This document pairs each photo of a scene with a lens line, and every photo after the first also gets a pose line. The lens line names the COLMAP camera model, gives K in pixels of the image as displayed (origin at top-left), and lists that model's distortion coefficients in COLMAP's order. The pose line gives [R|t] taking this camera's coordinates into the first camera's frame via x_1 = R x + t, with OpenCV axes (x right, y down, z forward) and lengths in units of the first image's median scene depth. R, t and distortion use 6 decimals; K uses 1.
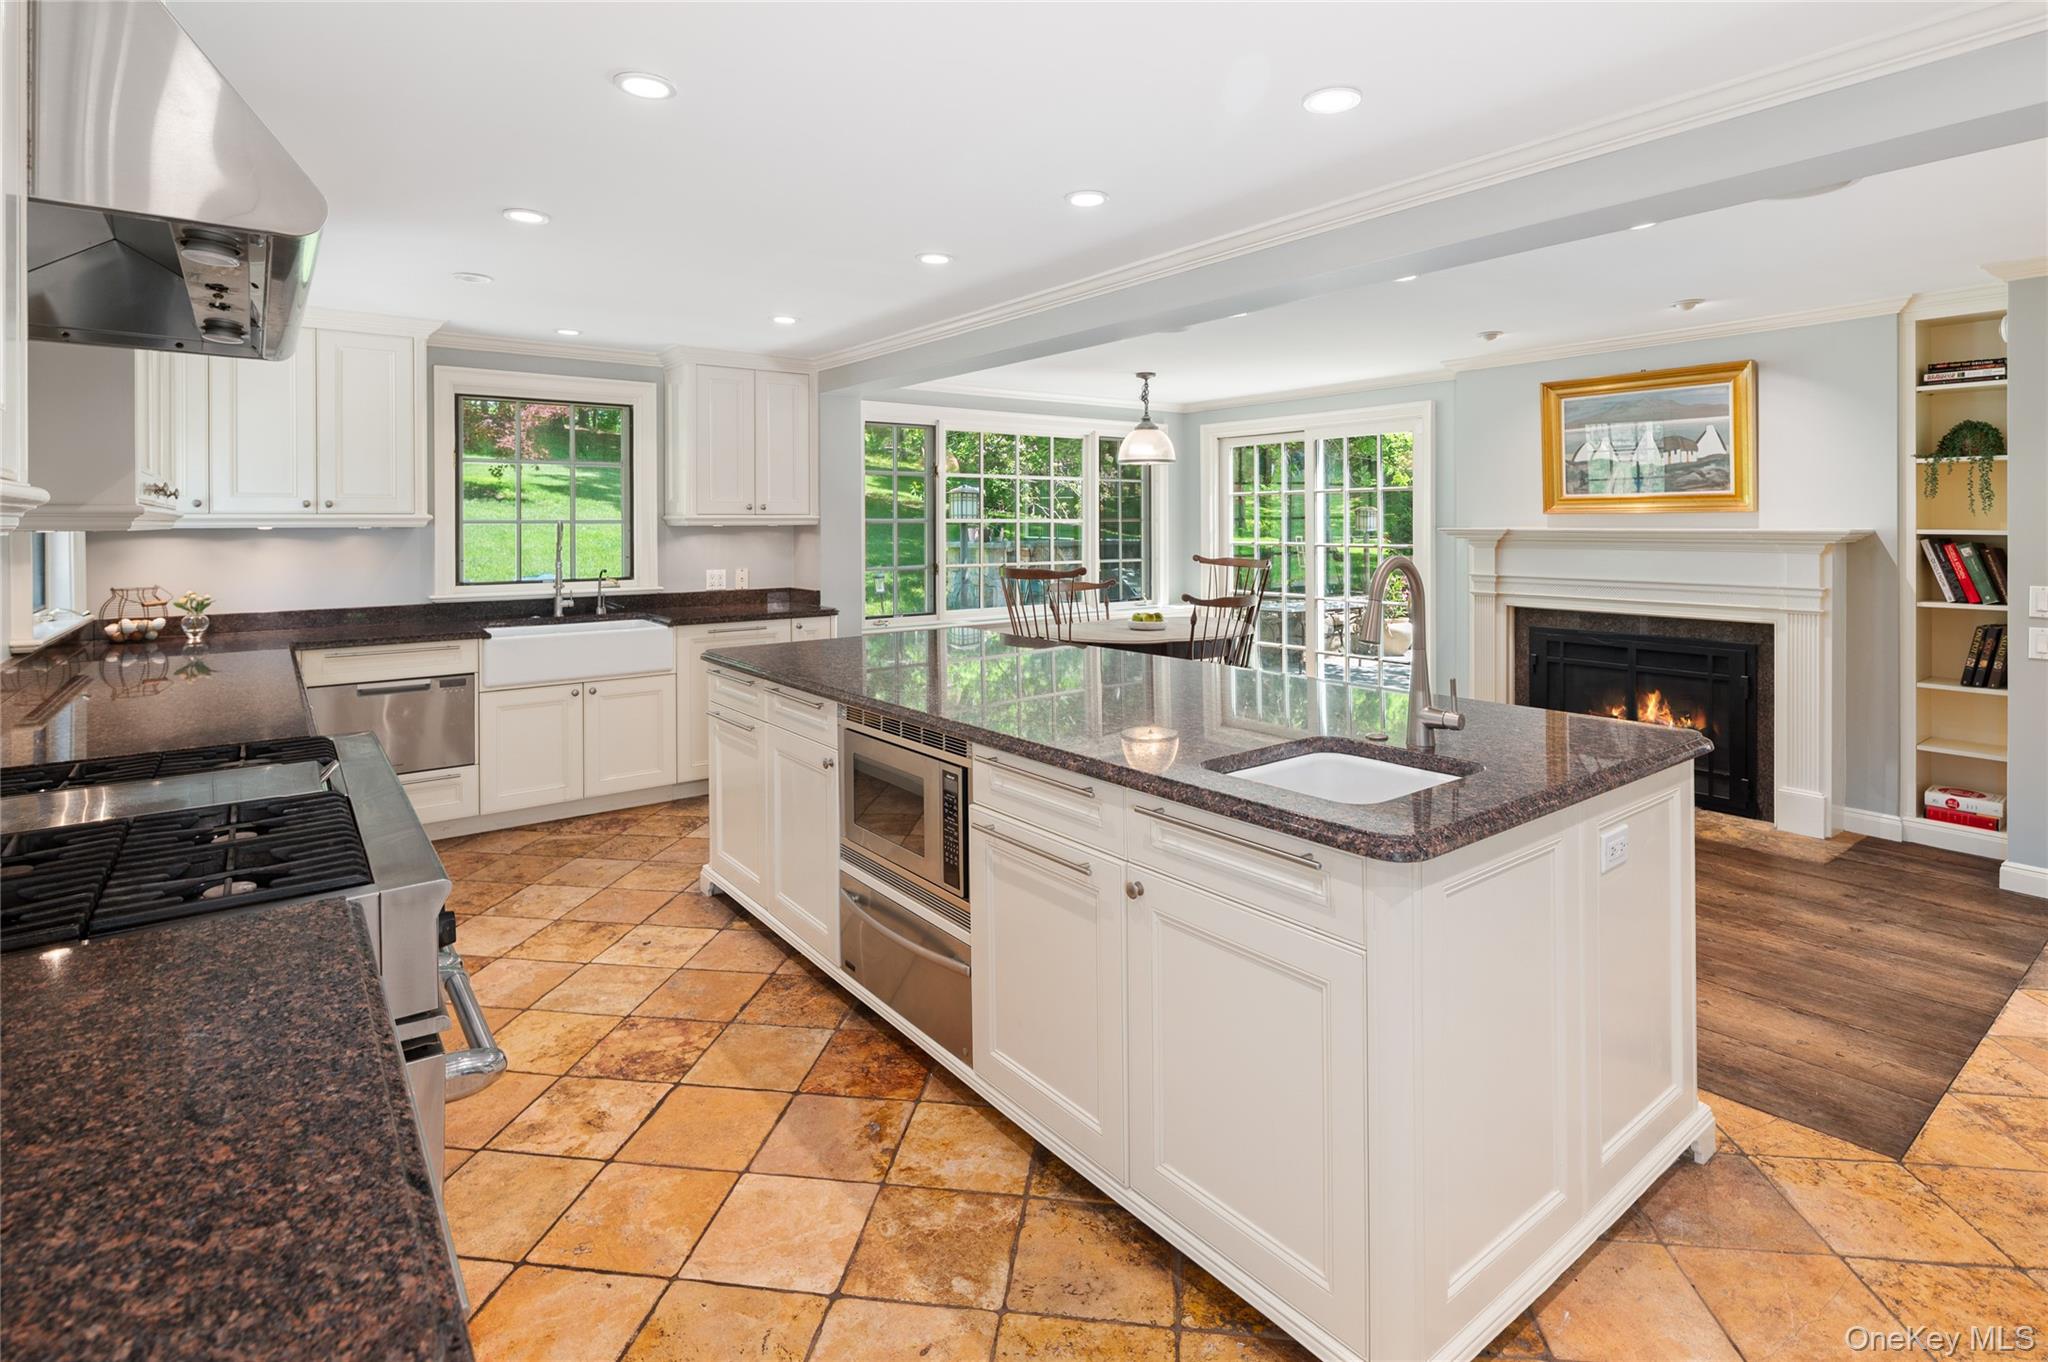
lens RADIAL K [[1000.2, 0, 1030.2], [0, 1000.2, 519.2], [0, 0, 1]] dist [0.003191, -0.002485]
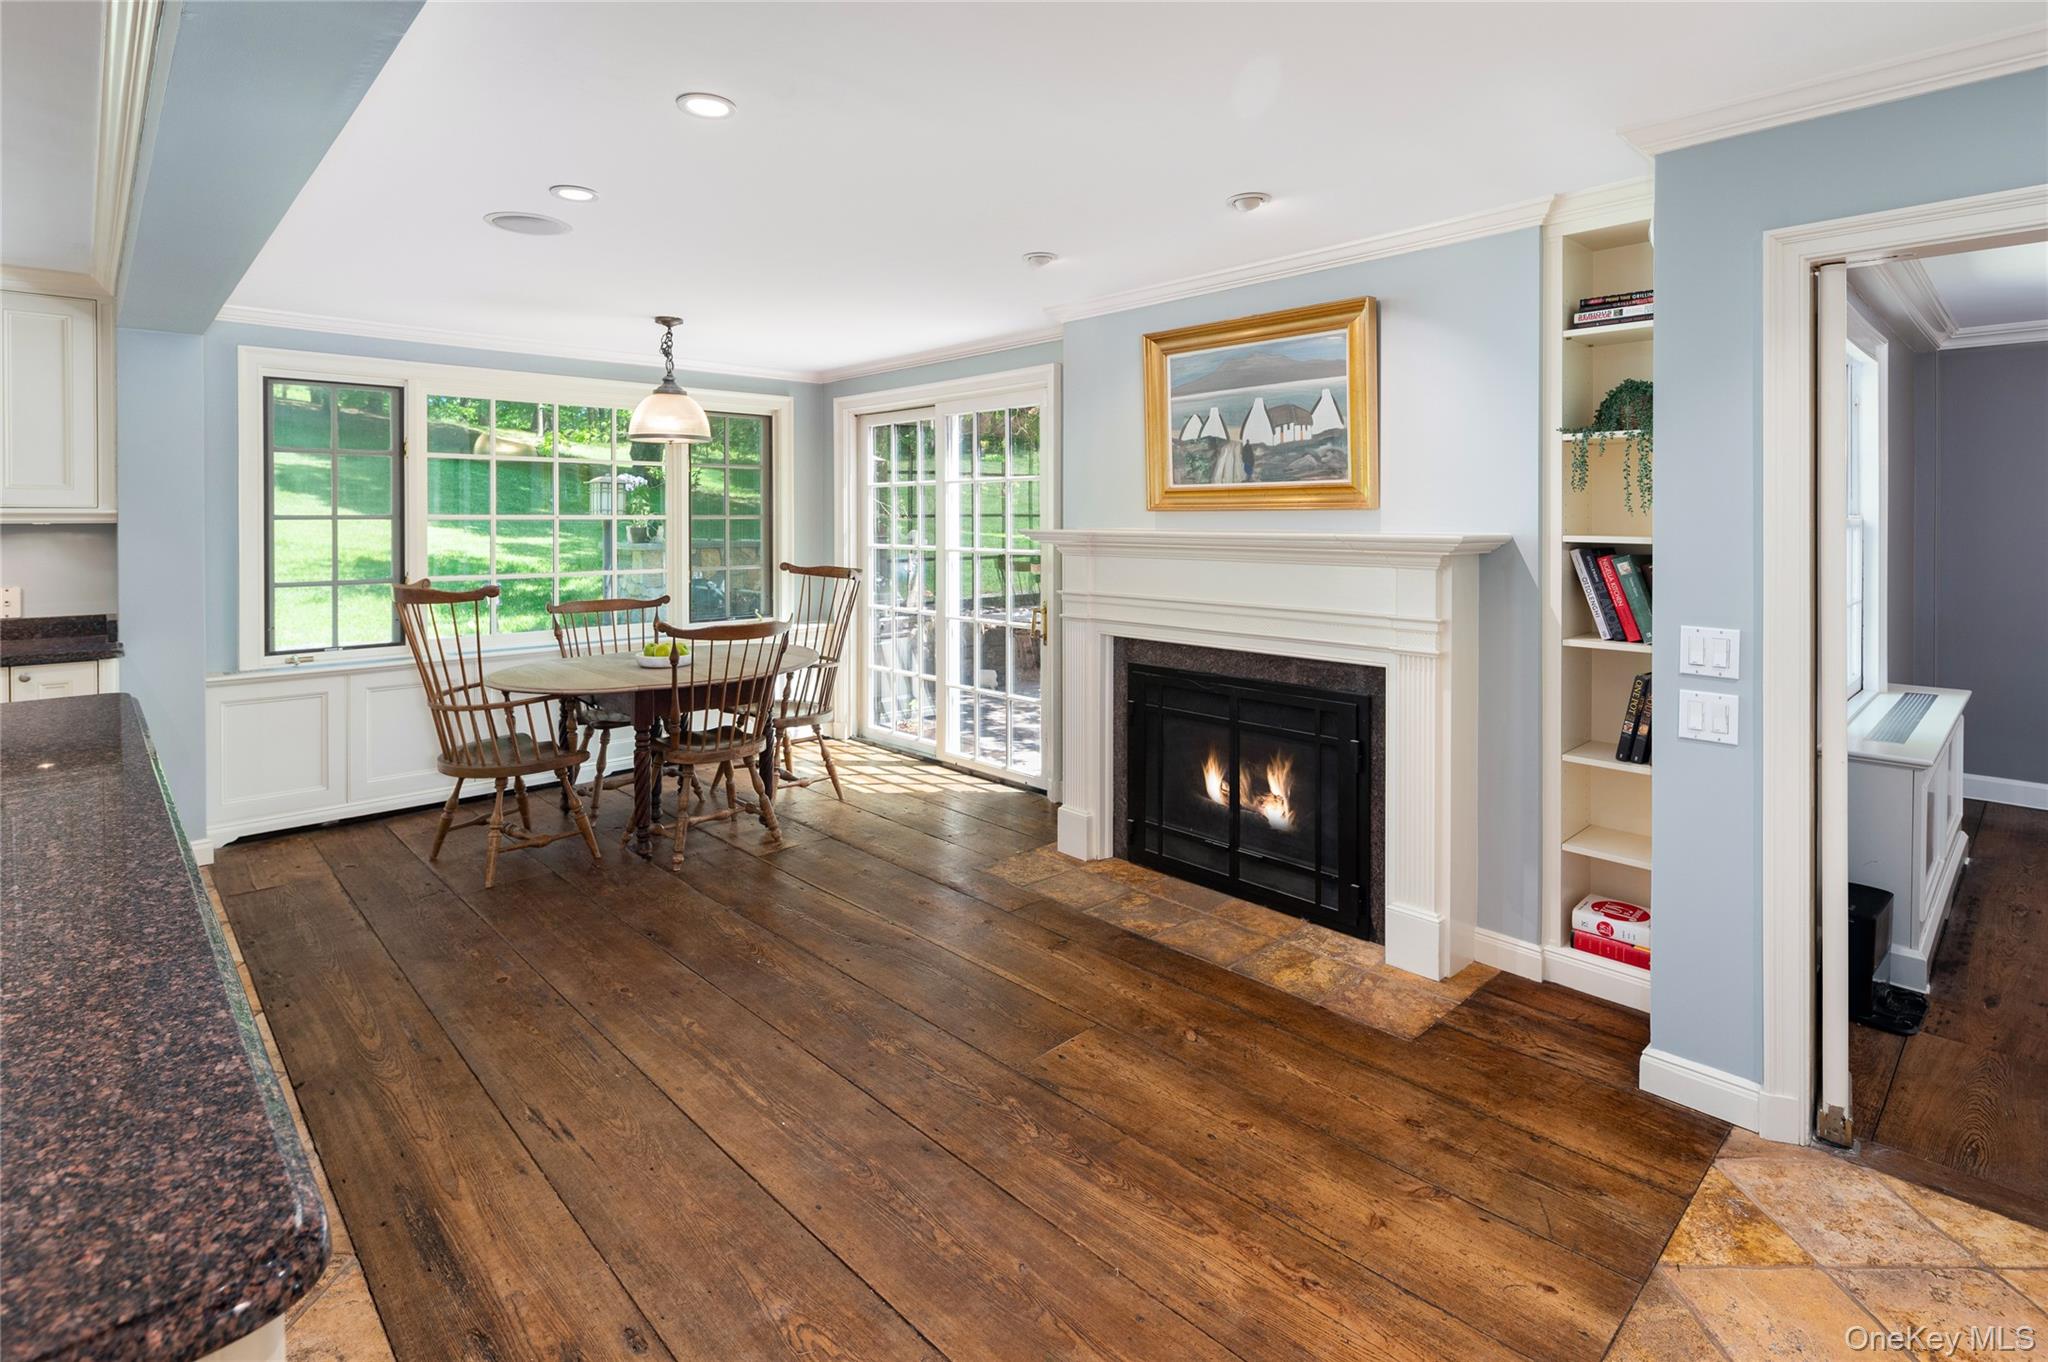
lens RADIAL K [[1000.6, 0, 1017.4], [0, 1000.6, 517.9], [0, 0, 1]] dist [0.004387, -0.000668]
pose [[0.995034, 0.002727, 0.099500, 0.435970], [-0.003002, 0.999992, 0.002612, -0.002524], [-0.099492, -0.002898, 0.995034, 0.341549]]
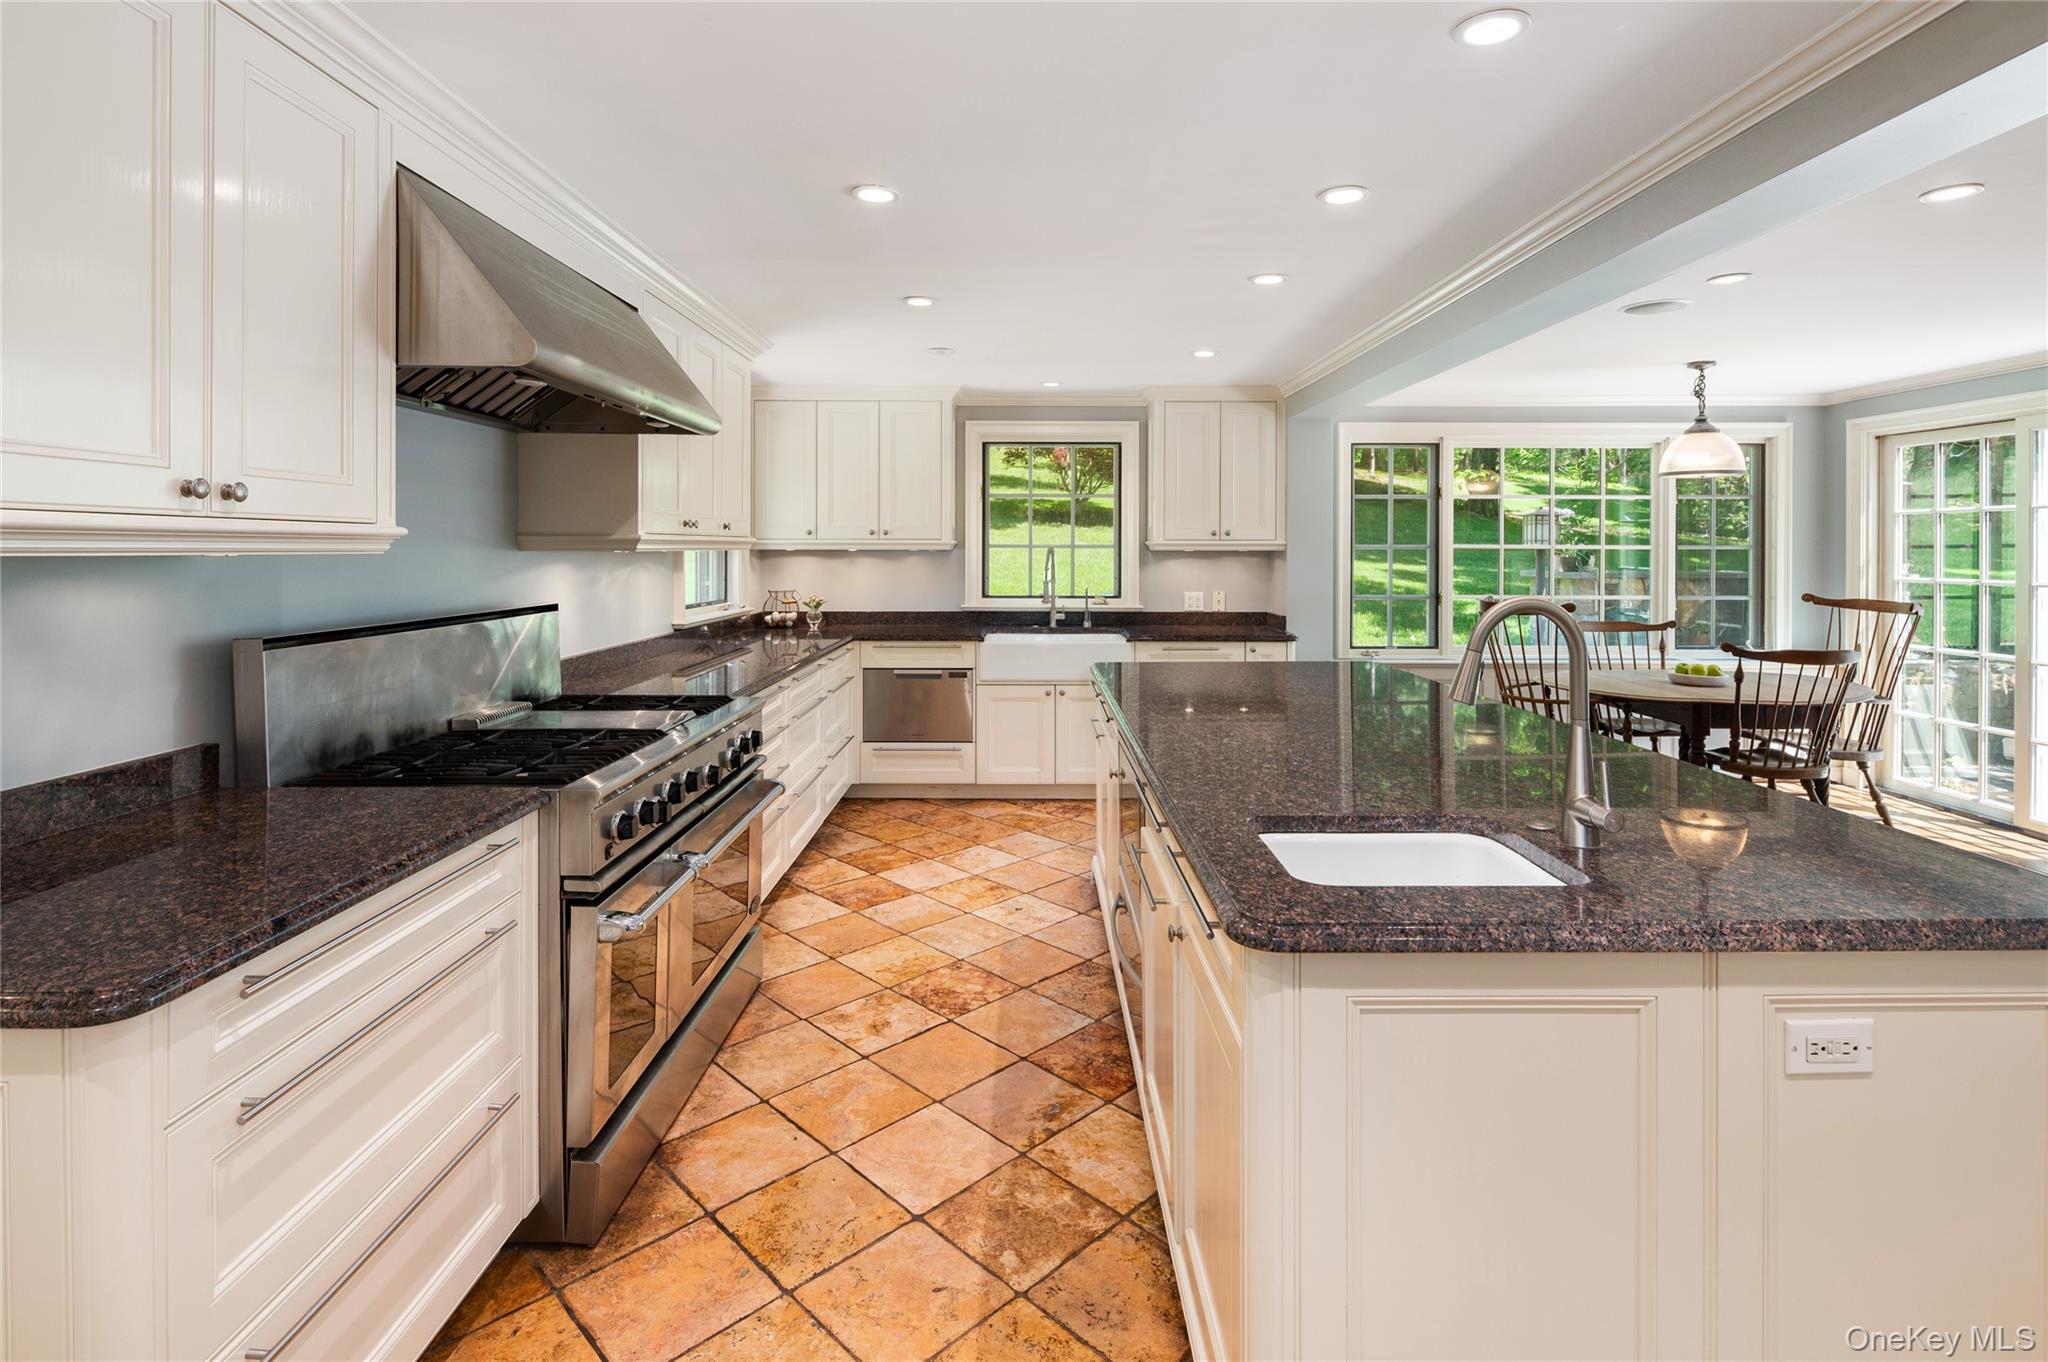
lens RADIAL K [[993.7, 0, 1032.0], [0, 993.7, 548.3], [0, 0, 1]] dist [-0.000162, -0.000495]
pose [[0.795765, 0.006529, -0.605571, 0.250552], [-0.003551, 0.999975, 0.006116, -0.002423], [0.605596, -0.002716, 0.795768, 0.070017]]
